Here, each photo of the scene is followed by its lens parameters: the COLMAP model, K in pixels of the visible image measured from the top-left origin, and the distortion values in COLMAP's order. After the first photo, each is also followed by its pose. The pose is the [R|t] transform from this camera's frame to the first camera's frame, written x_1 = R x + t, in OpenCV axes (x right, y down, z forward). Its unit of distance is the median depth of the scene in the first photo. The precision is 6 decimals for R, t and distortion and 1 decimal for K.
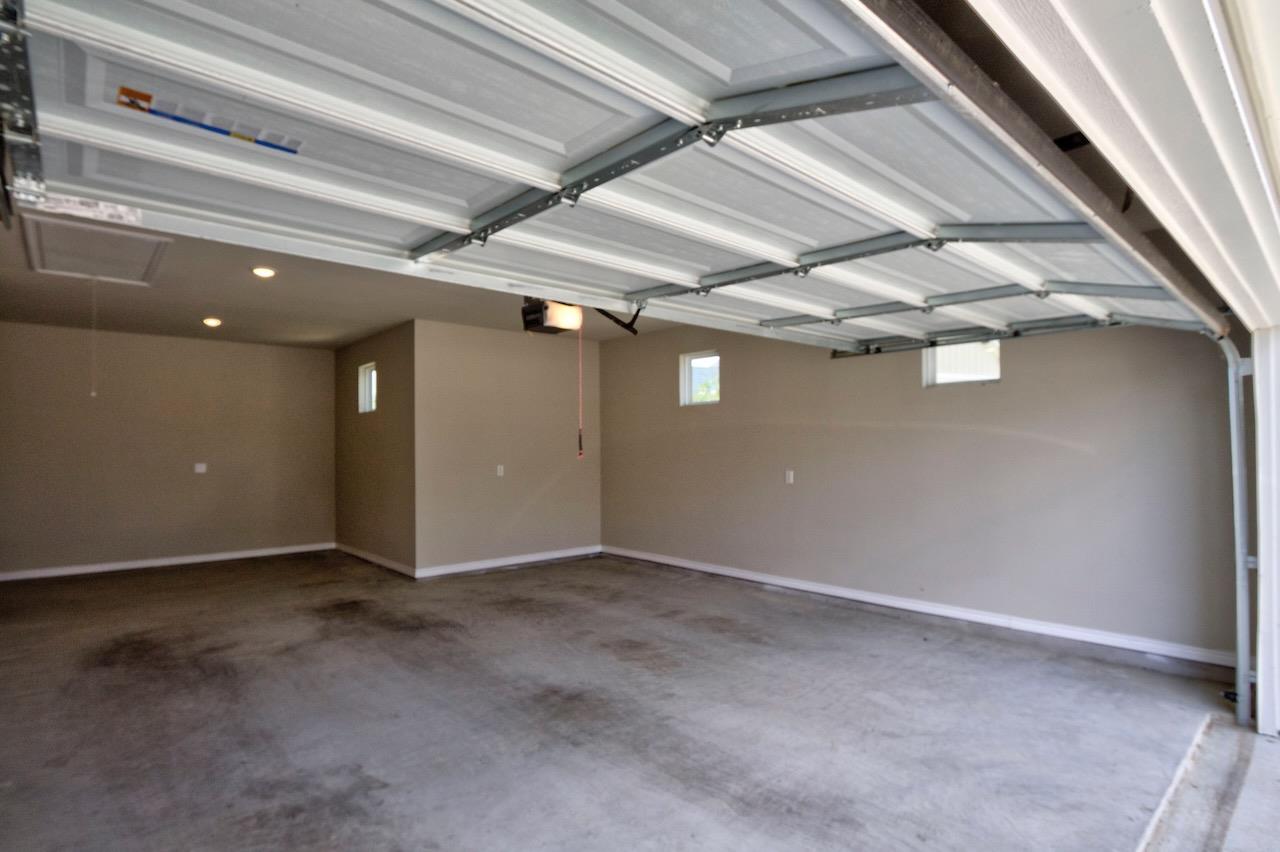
lens RADIAL K [[624.8, 0, 630.8], [0, 624.8, 429.5], [0, 0, 1]] dist [-0.002036, 0.000415]
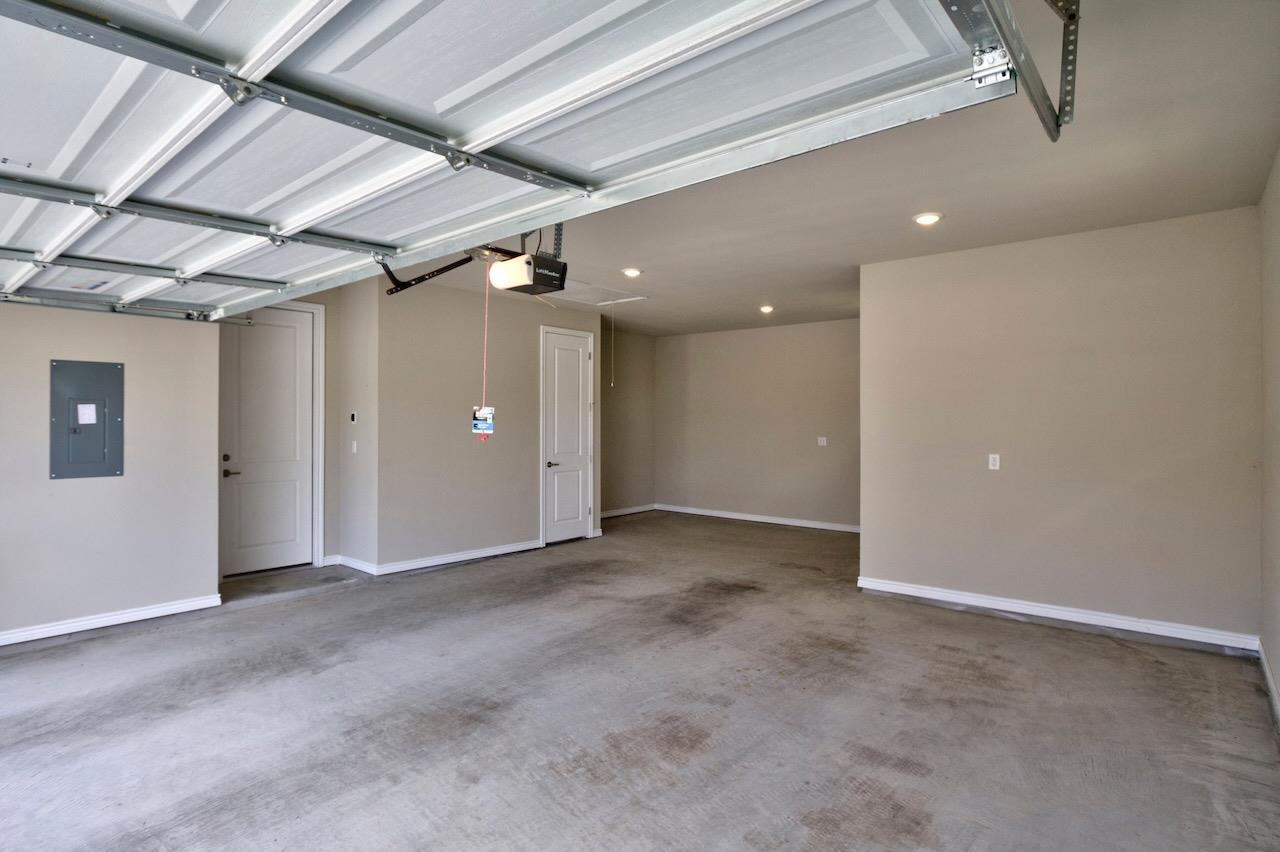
lens RADIAL K [[656.9, 0, 639.2], [0, 656.9, 424.2], [0, 0, 1]] dist [-0.005802, -0.000911]
pose [[0.151637, 0.005536, -0.988421, 0.726284], [0.029370, 0.999518, 0.010104, 0.014788], [0.988000, -0.030562, 0.151402, 0.949882]]
